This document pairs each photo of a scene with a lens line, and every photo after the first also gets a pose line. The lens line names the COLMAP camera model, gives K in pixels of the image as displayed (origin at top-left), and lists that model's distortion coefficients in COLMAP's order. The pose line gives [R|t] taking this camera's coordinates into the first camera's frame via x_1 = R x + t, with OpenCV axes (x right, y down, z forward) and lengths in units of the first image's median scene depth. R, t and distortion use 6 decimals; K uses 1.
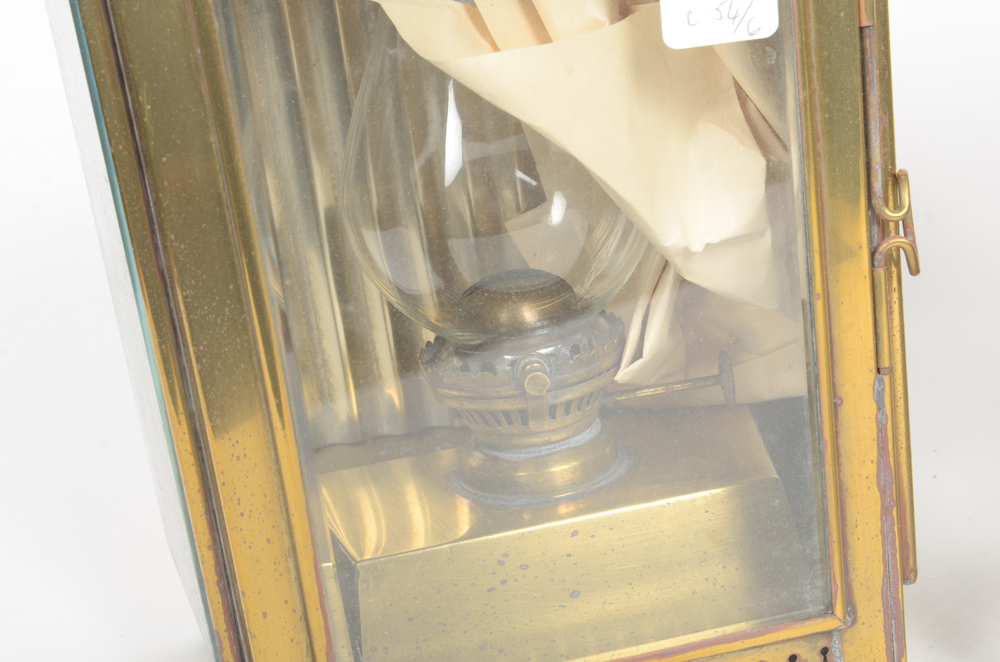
lens RADIAL K [[1437.4, 0, 504.9], [0, 1437.4, 333.3], [0, 0, 1]] dist [0.007868, 0.013282]
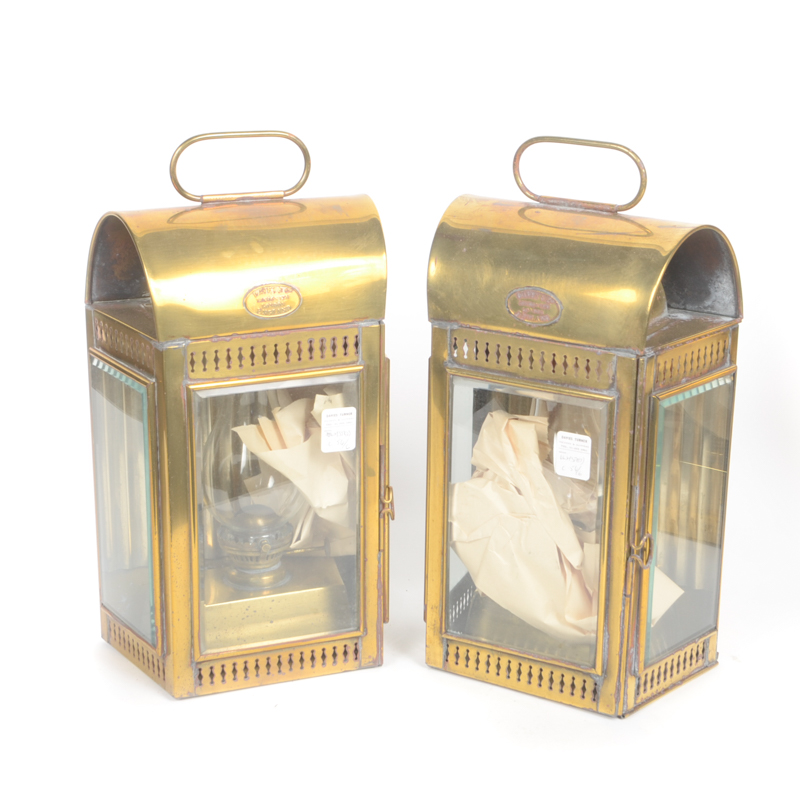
lens RADIAL K [[1907.7, 0, 400.0], [0, 1907.7, 400.0], [0, 0, 1]] dist [-0.002460, 0.047387]
pose [[0.970999, 0.068647, 0.229018, -0.624197], [-0.066929, 0.997641, -0.015268, -0.225351], [-0.229526, -0.000502, 0.973302, -2.846073]]
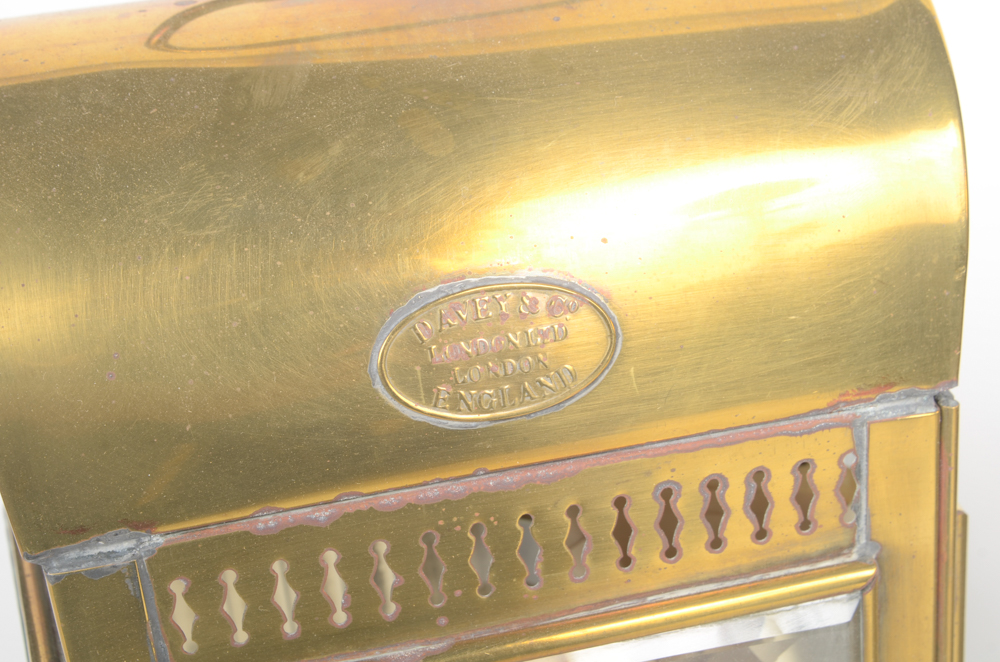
lens RADIAL K [[1437.4, 0, 504.9], [0, 1437.4, 333.3], [0, 0, 1]] dist [0.007868, 0.013282]
pose [[0.999231, 0.025702, 0.029600, -0.055130], [-0.027662, 0.997315, 0.067801, -0.507435], [-0.027777, -0.068568, 0.997260, 0.097420]]
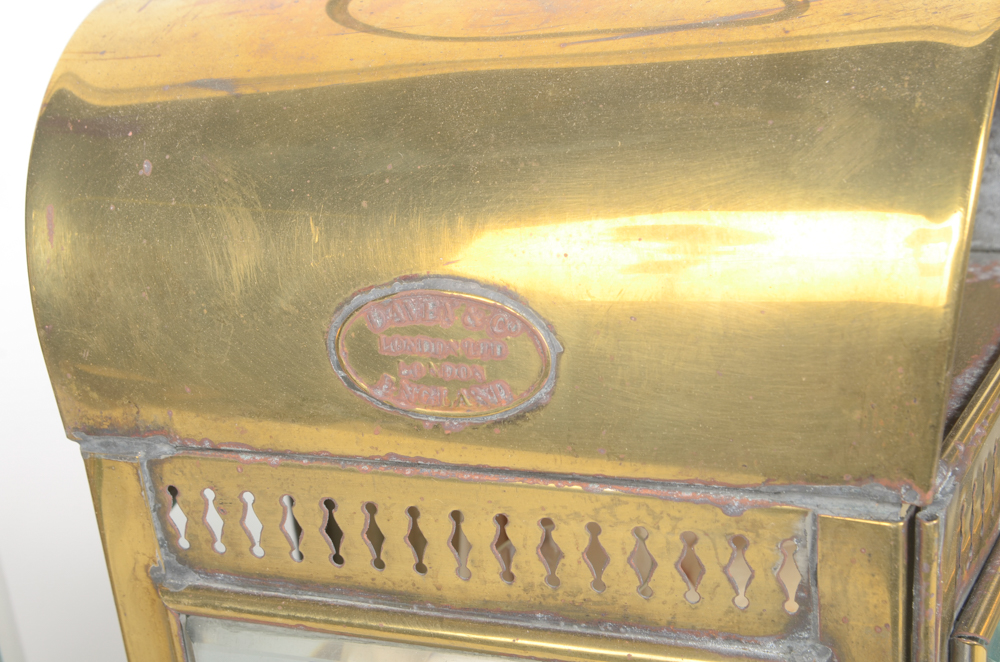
lens RADIAL K [[1437.4, 0, 504.9], [0, 1437.4, 333.3], [0, 0, 1]] dist [0.007868, 0.013282]
pose [[0.923599, -0.098748, 0.370425, 0.214194], [0.089083, 0.995089, 0.043156, -0.511813], [-0.372867, -0.006861, 0.927859, -0.026619]]
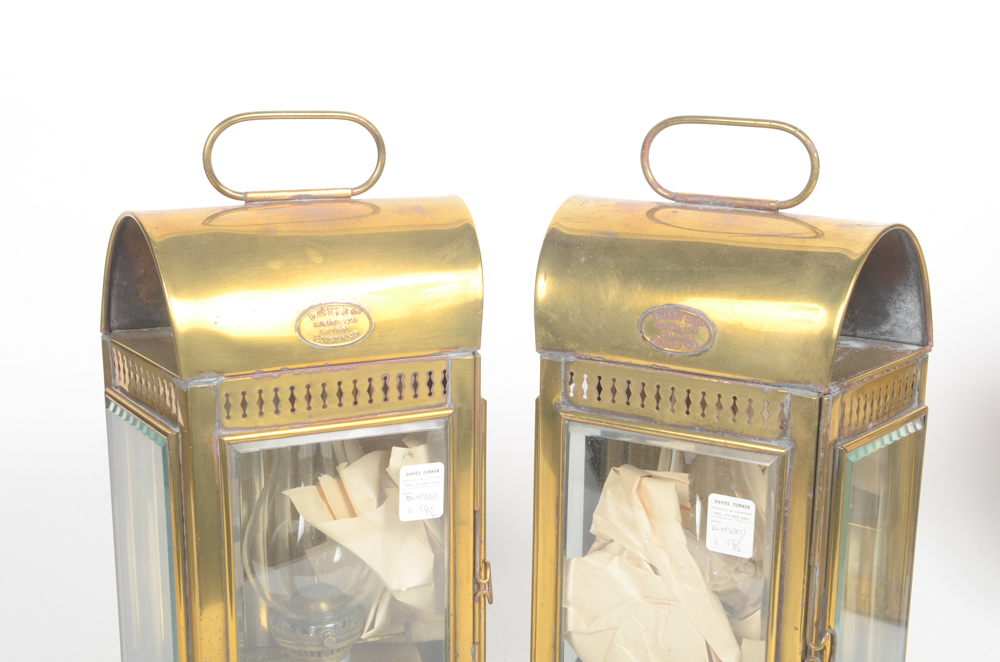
lens RADIAL K [[1437.4, 0, 504.9], [0, 1437.4, 333.3], [0, 0, 1]] dist [0.007868, 0.013282]
pose [[0.965690, 0.079804, 0.247132, -0.316366], [-0.060191, 0.994481, -0.085938, -0.276205], [-0.252626, 0.068114, 0.965164, -1.328394]]
